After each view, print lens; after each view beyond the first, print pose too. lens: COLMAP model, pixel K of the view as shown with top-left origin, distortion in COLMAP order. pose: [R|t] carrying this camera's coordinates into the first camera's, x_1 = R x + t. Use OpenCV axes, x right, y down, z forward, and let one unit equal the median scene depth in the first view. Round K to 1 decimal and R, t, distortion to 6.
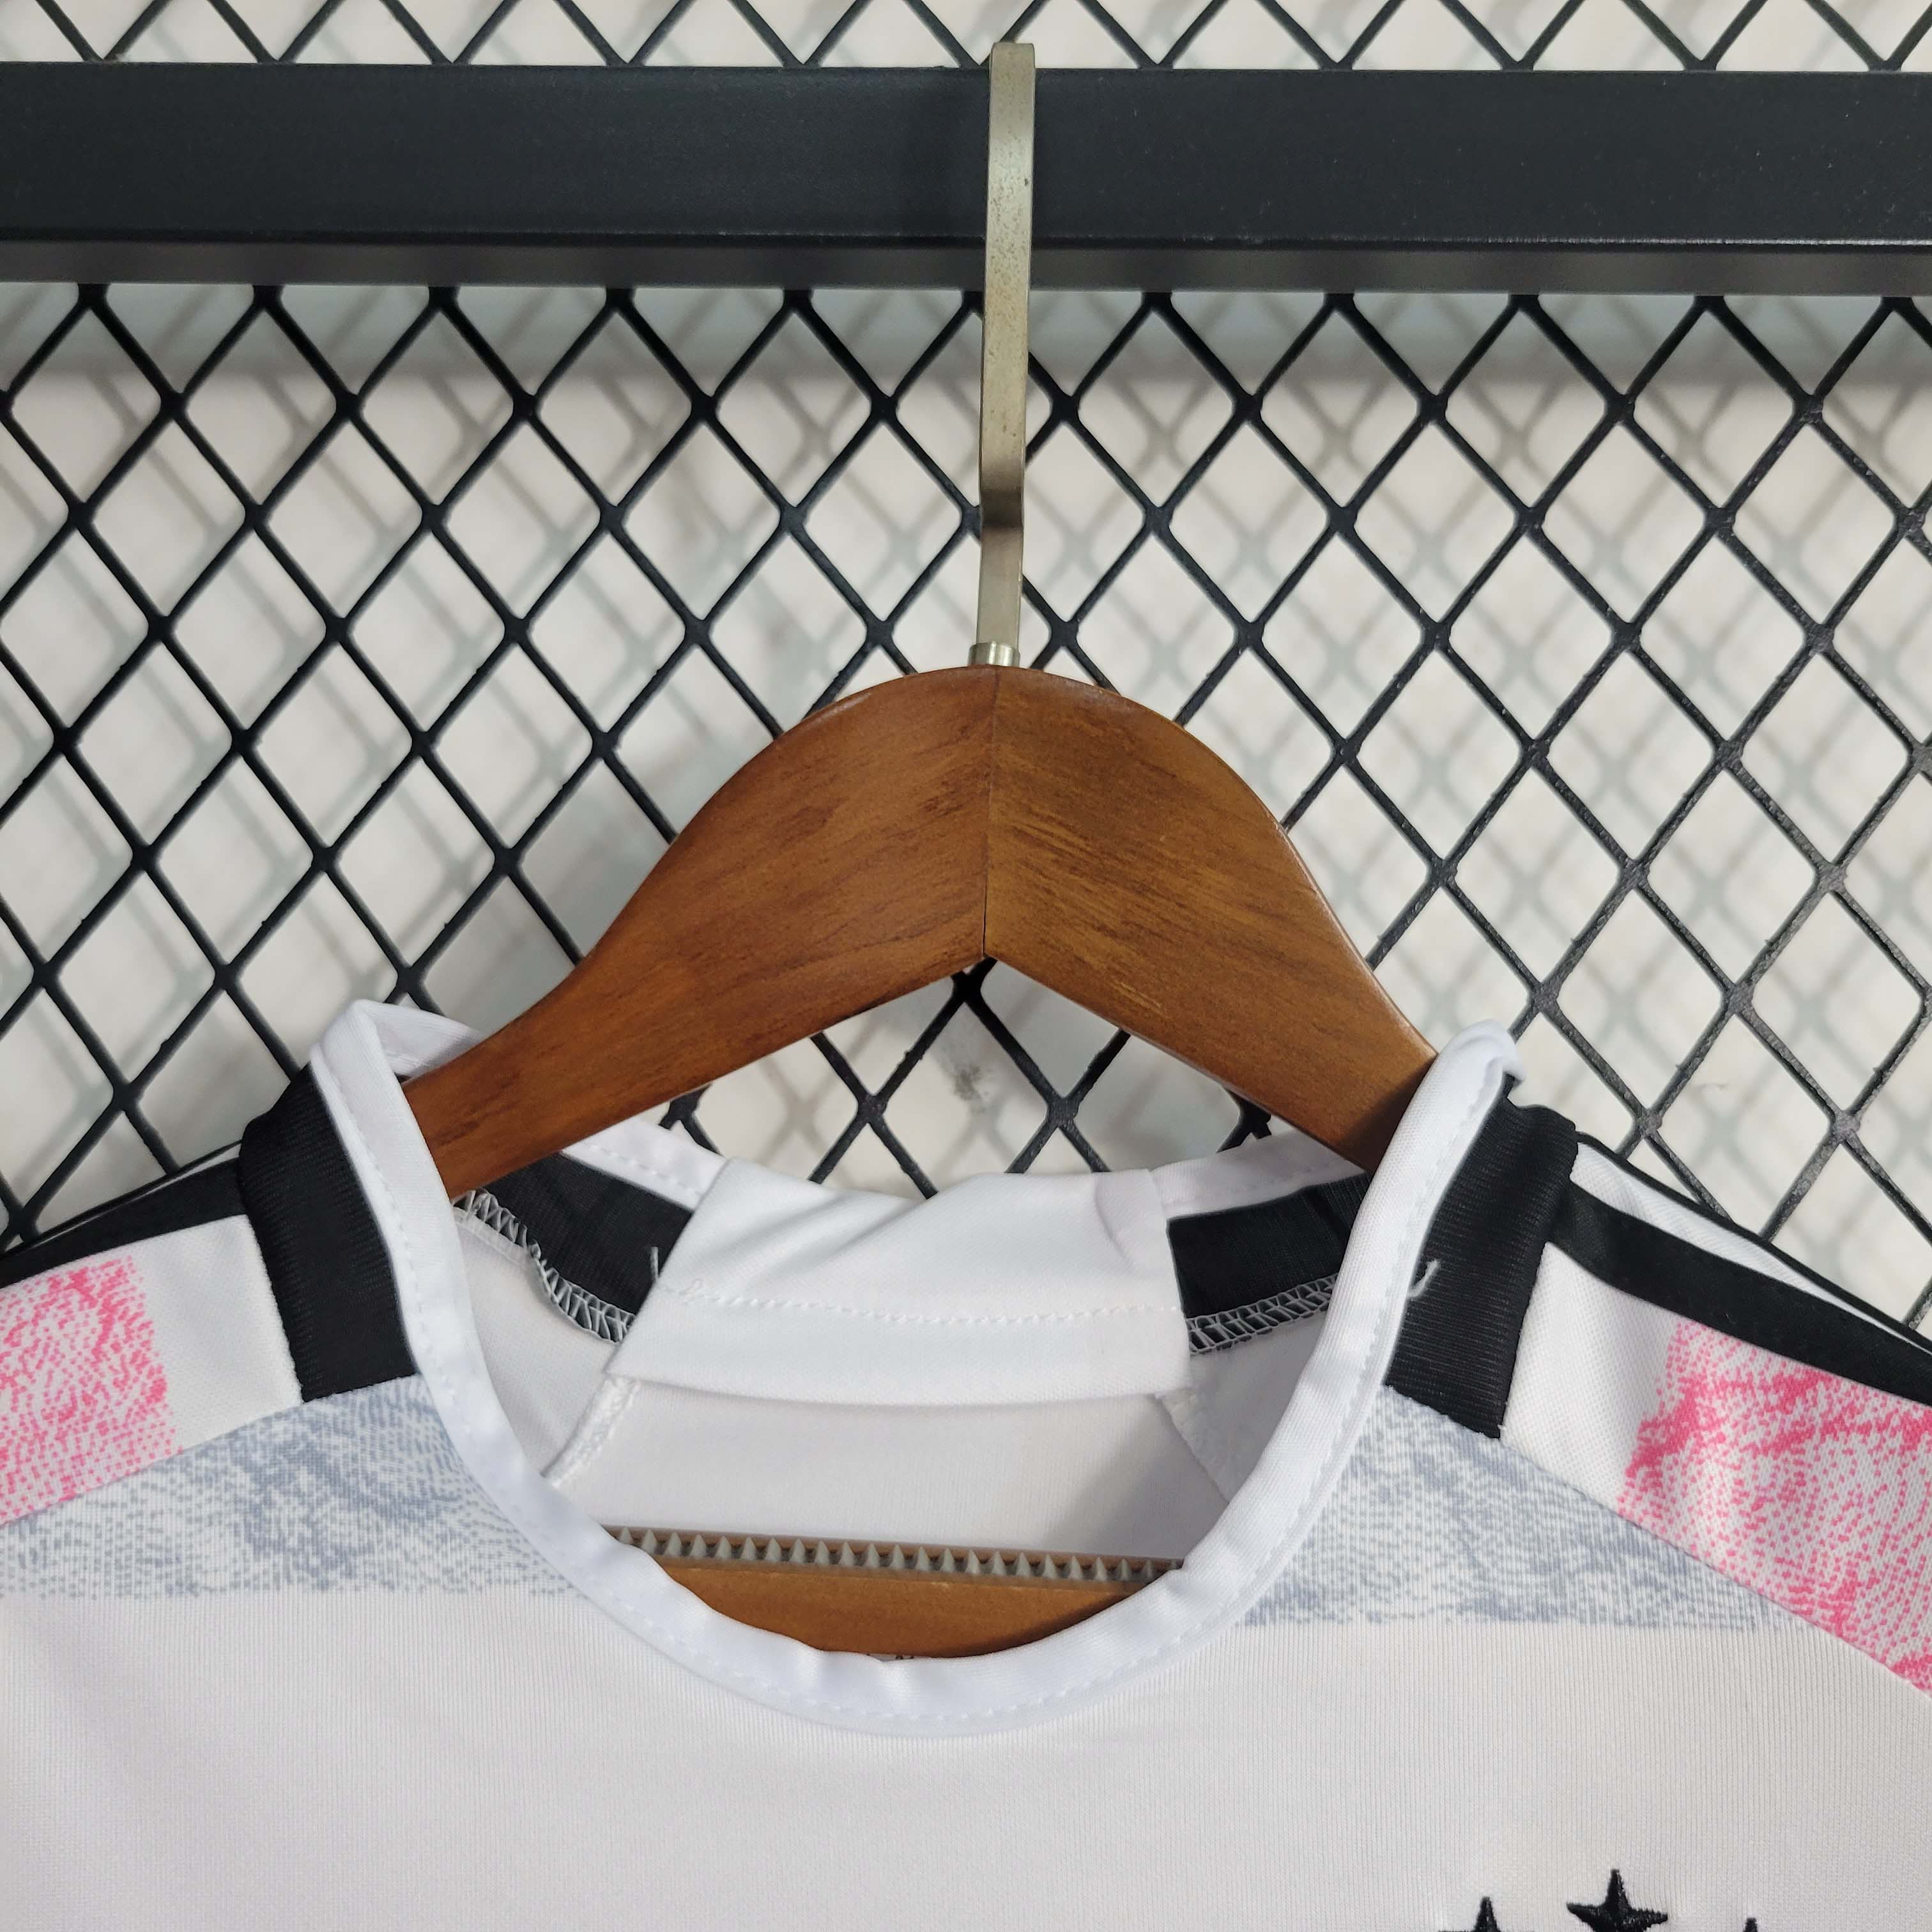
lens RADIAL K [[2291.4, 0, 927.2], [0, 2291.4, 972.9], [0, 0, 1]] dist [-0.009057, 0.021956]
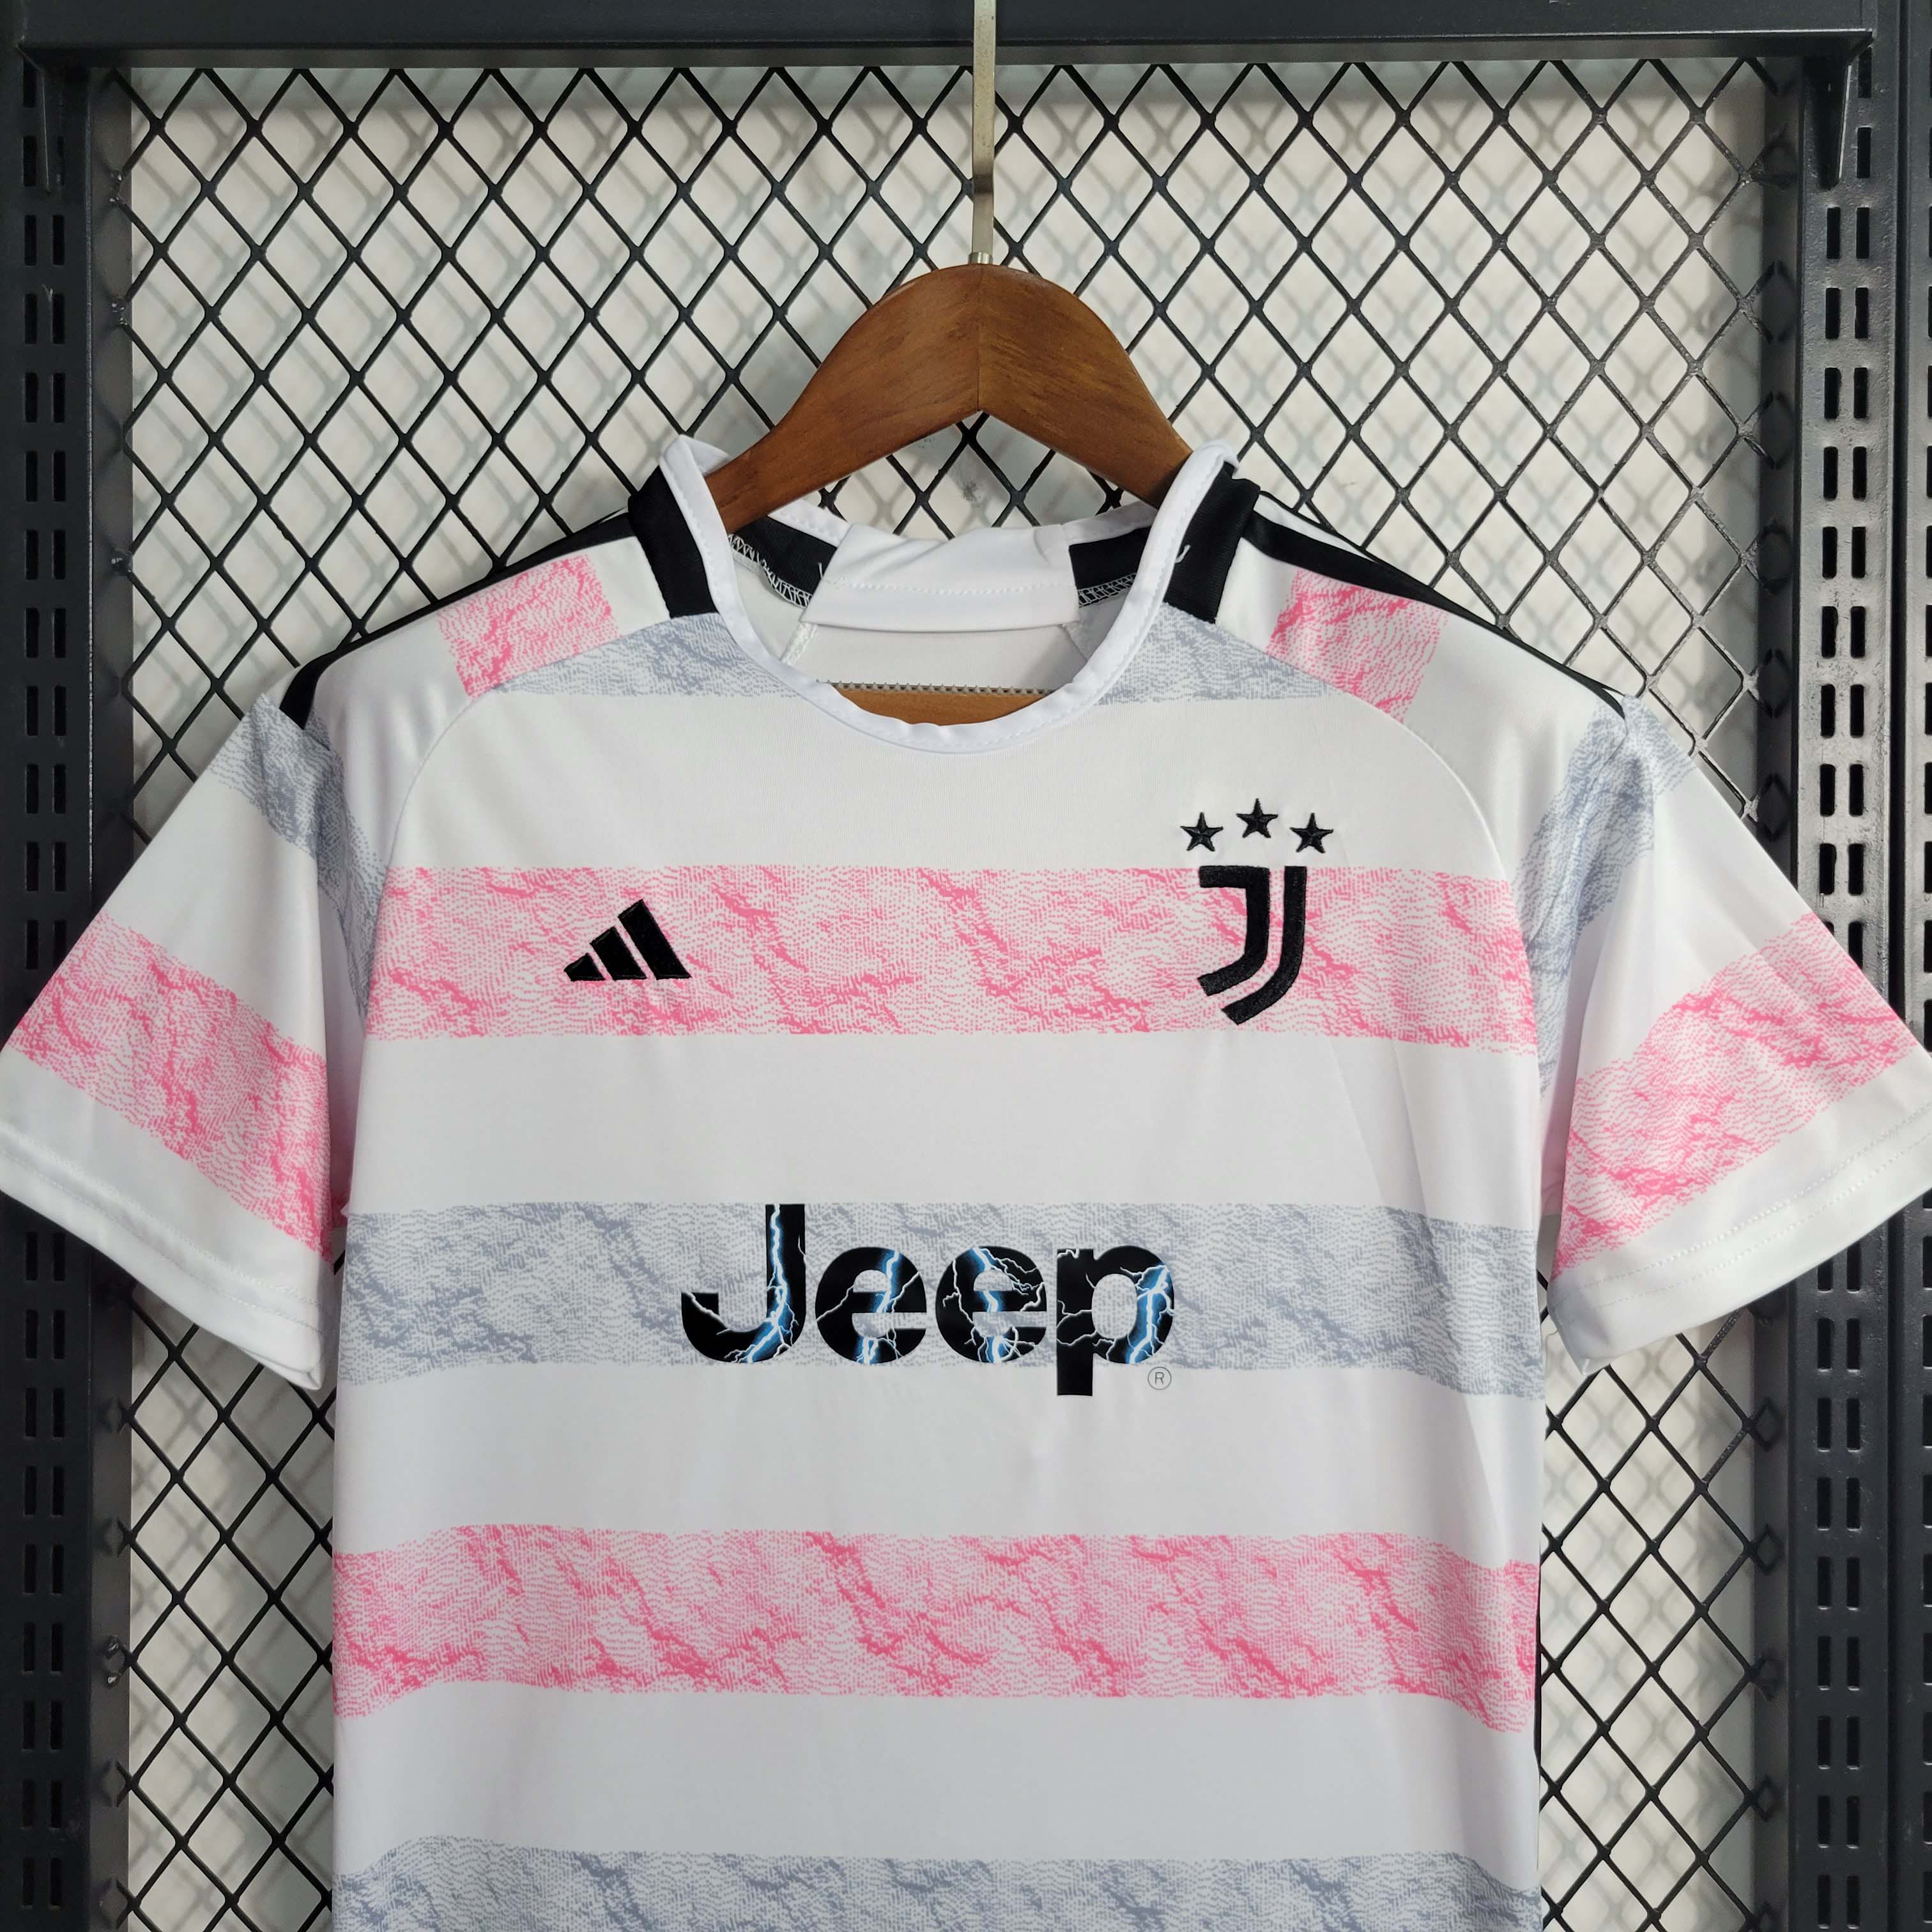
lens RADIAL K [[2095.1, 0, 945.6], [0, 2095.1, 967.2], [0, 0, 1]] dist [0.008297, 0.058852]
pose [[0.999738, -0.020640, 0.009863, -0.029803], [0.018670, 0.985347, 0.169534, 0.148333], [-0.013218, -0.169306, 0.985475, -0.850052]]
